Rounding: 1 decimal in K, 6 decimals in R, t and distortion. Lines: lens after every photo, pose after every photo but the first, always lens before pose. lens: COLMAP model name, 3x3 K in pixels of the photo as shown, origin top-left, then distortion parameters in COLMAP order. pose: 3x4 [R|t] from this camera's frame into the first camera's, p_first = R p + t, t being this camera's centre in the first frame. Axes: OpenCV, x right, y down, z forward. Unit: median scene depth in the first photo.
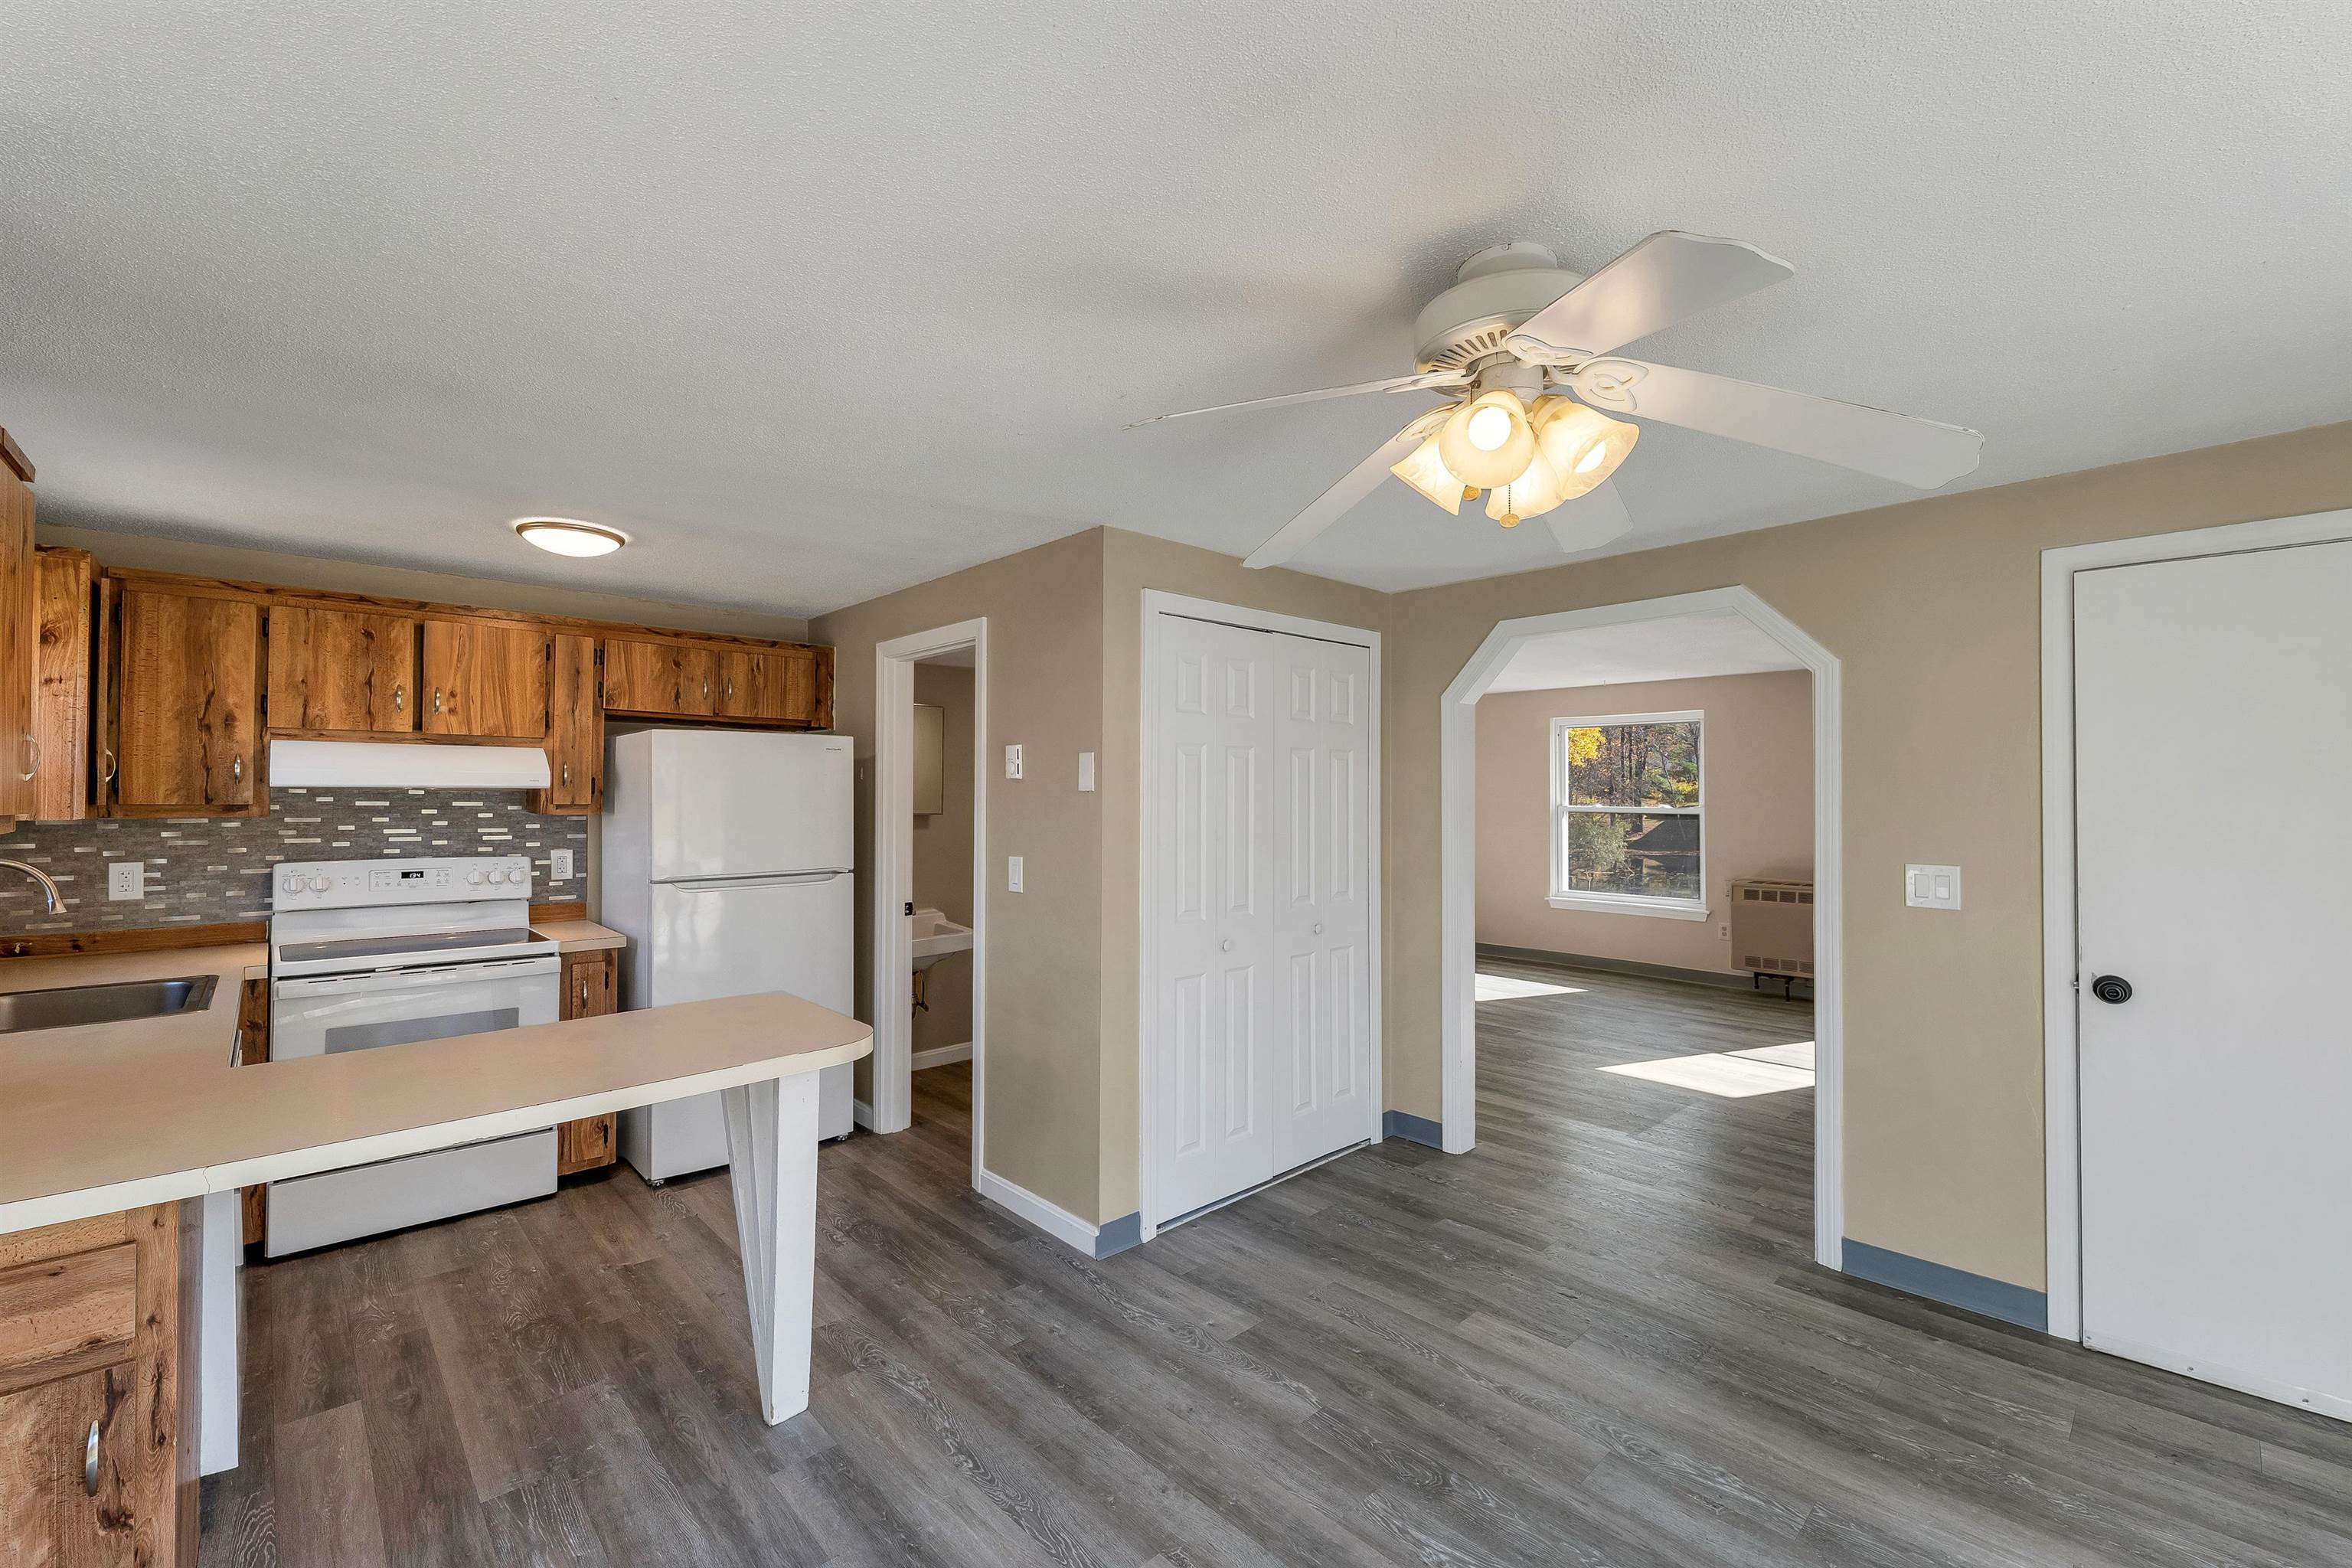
lens RADIAL K [[970.4, 0, 1176.0], [0, 970.4, 784.0], [0, 0, 1]] dist [-0.002875, -0.000141]
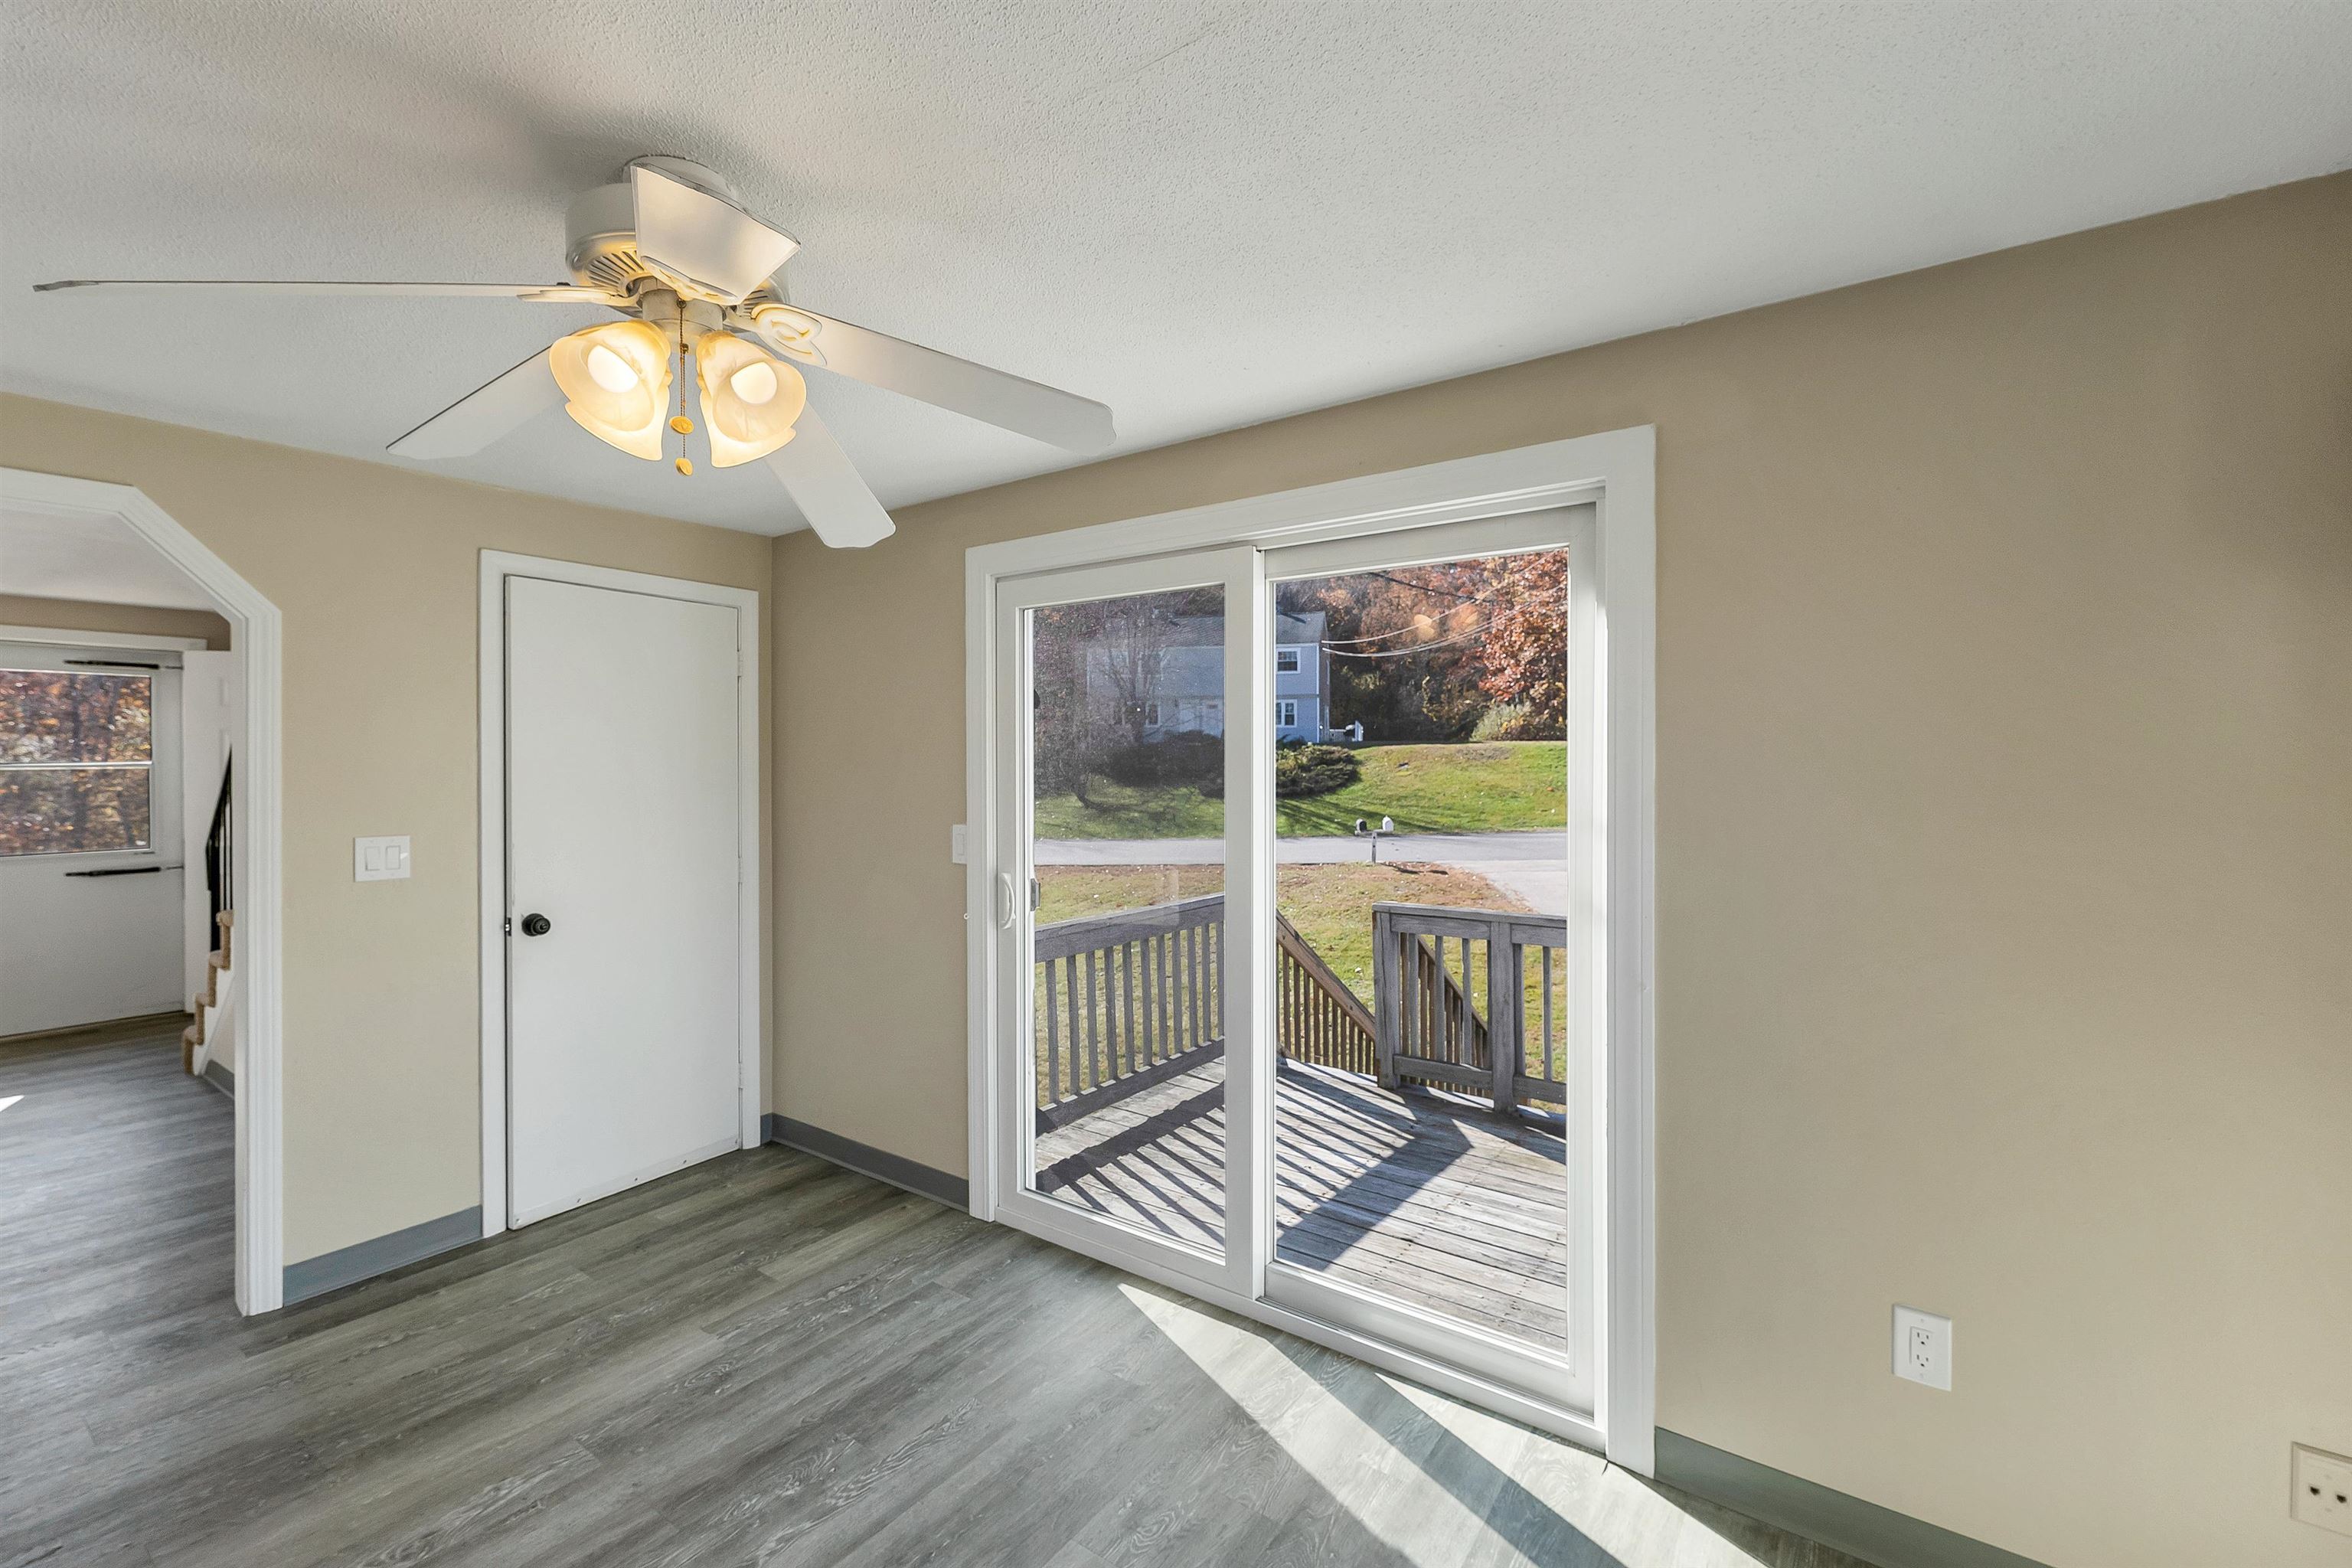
lens RADIAL K [[998.1, 0, 1176.0], [0, 998.1, 784.0], [0, 0, 1]] dist [-0.001379, 0.000285]
pose [[-0.200806, -0.021509, 0.979395, -0.317471], [-0.012487, 0.999734, 0.019395, 0.000213], [-0.979551, -0.008335, -0.201021, 0.348697]]
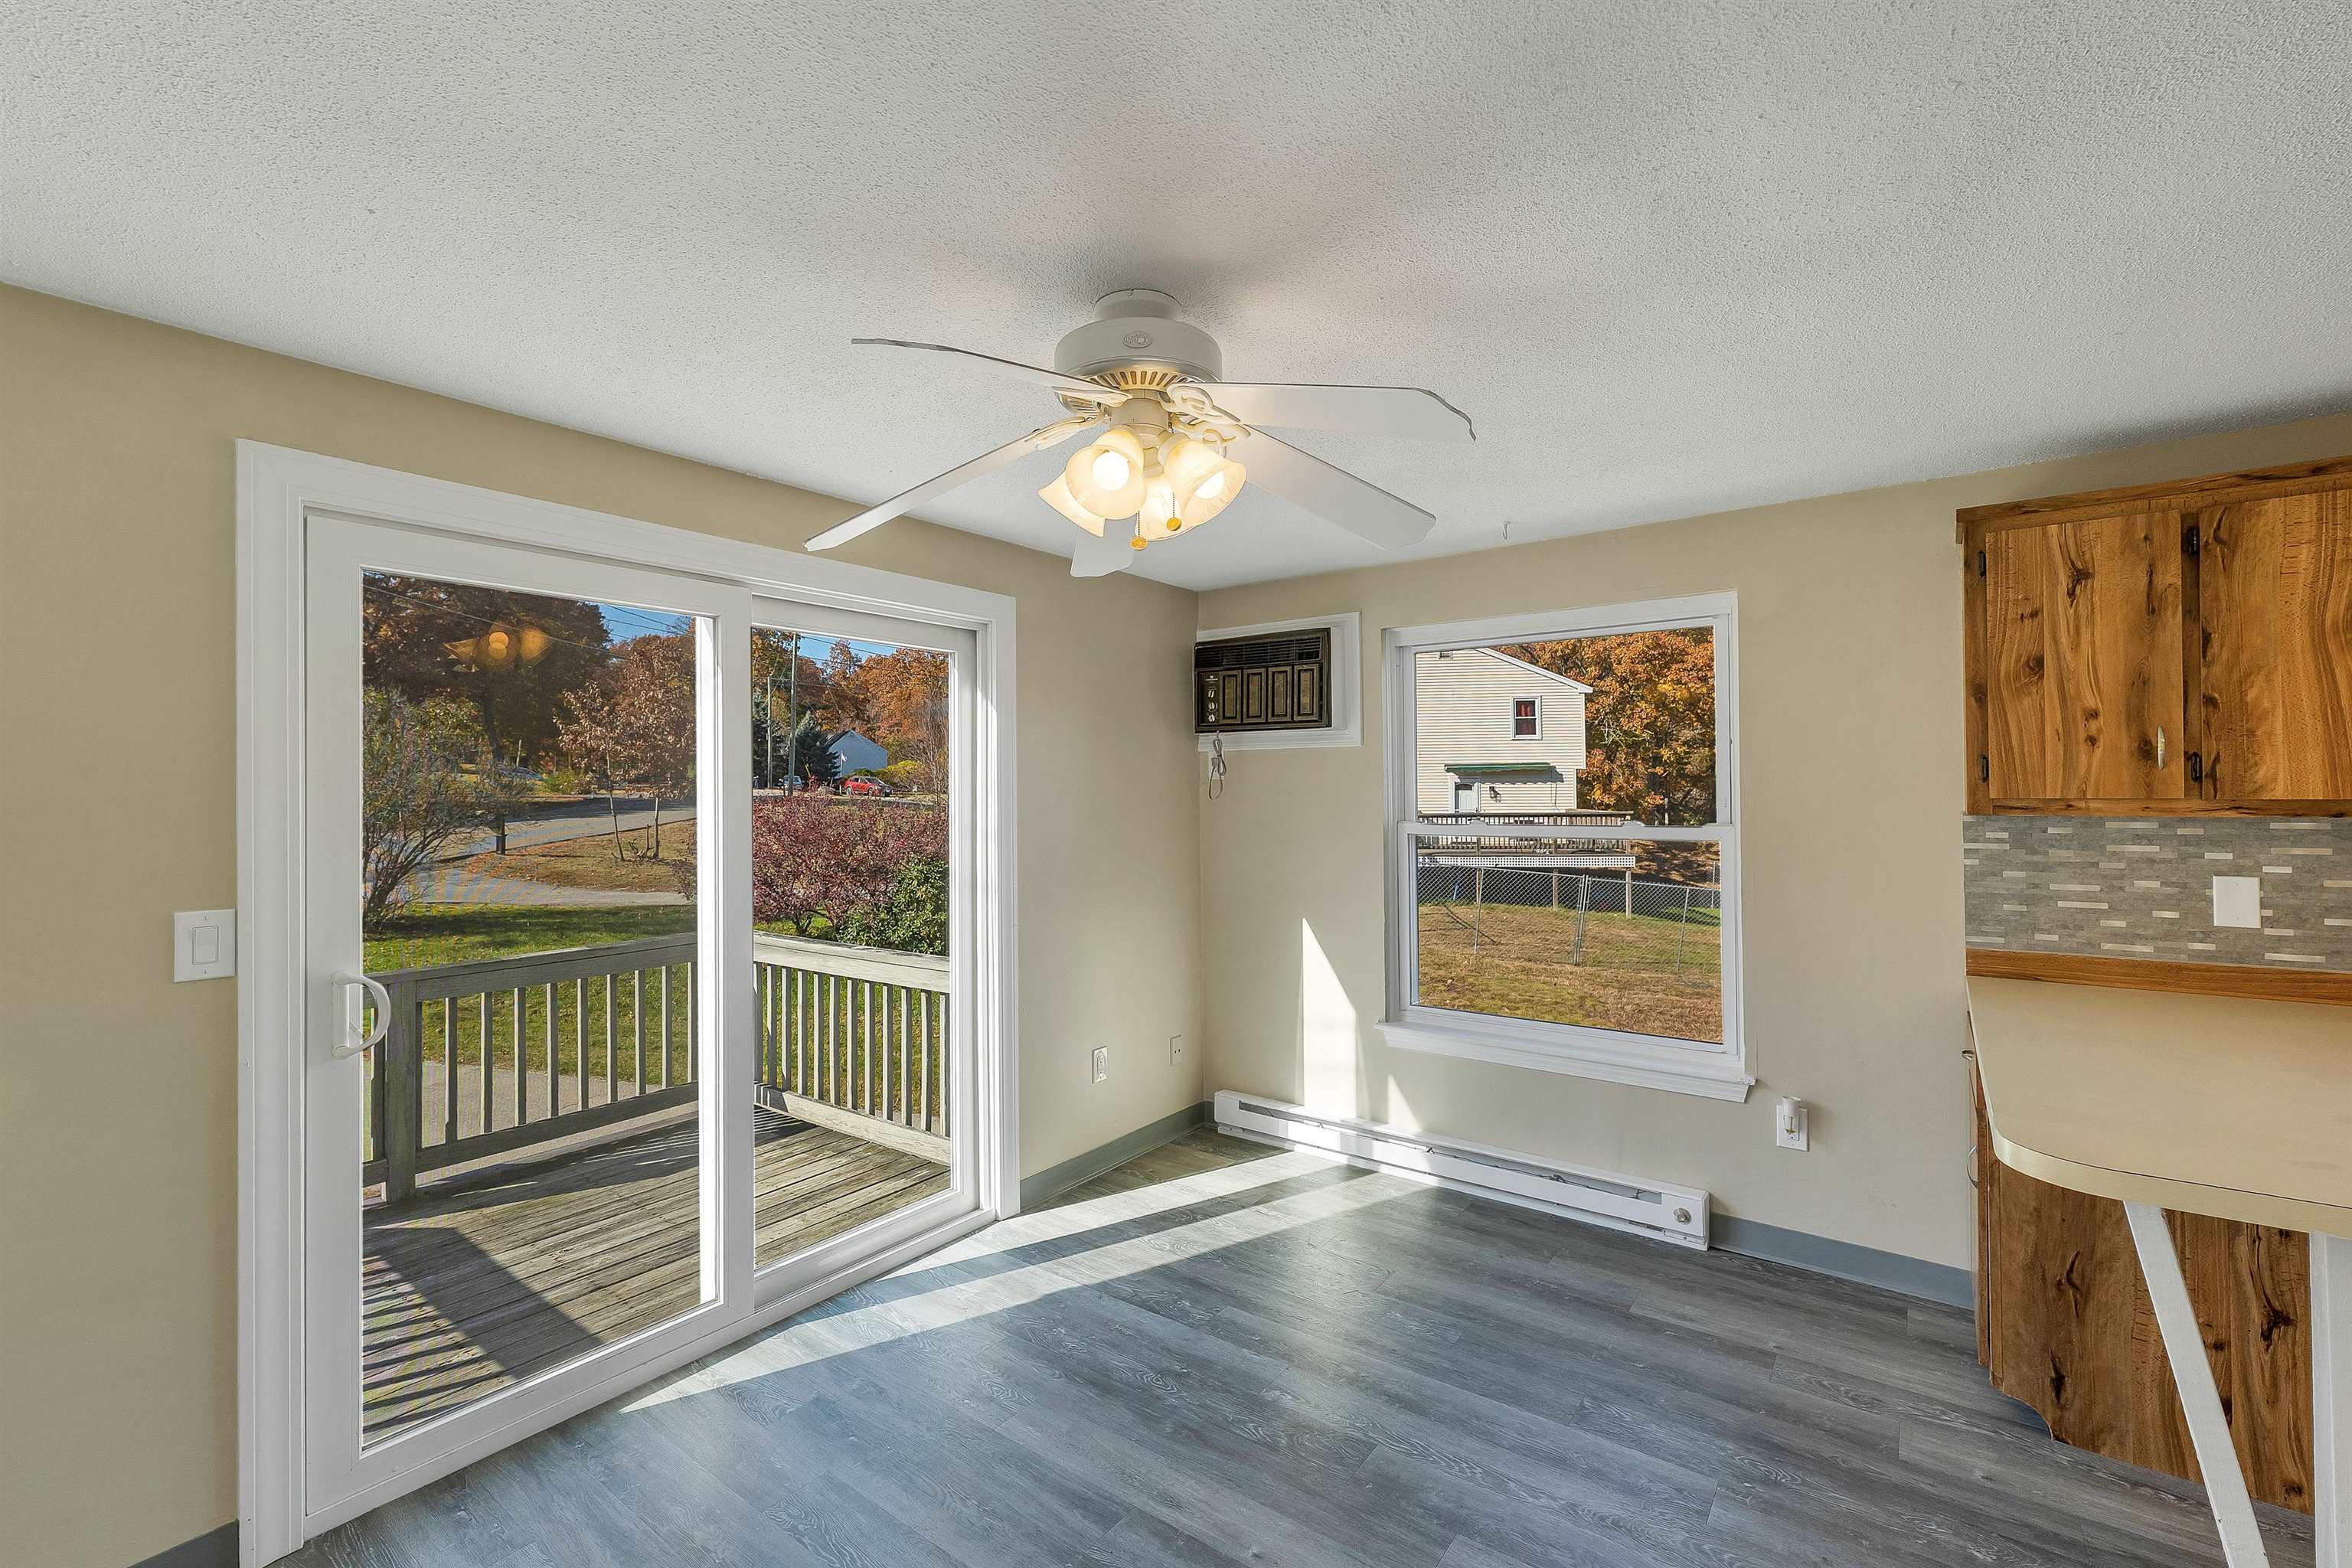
lens RADIAL K [[998.1, 0, 1176.0], [0, 998.1, 784.0], [0, 0, 1]] dist [-0.001379, 0.000285]
pose [[-0.984267, 0.010236, -0.176393, 0.239776], [0.013730, 0.999733, -0.018599, 0.008981], [0.176156, -0.020728, -0.984144, 1.006660]]
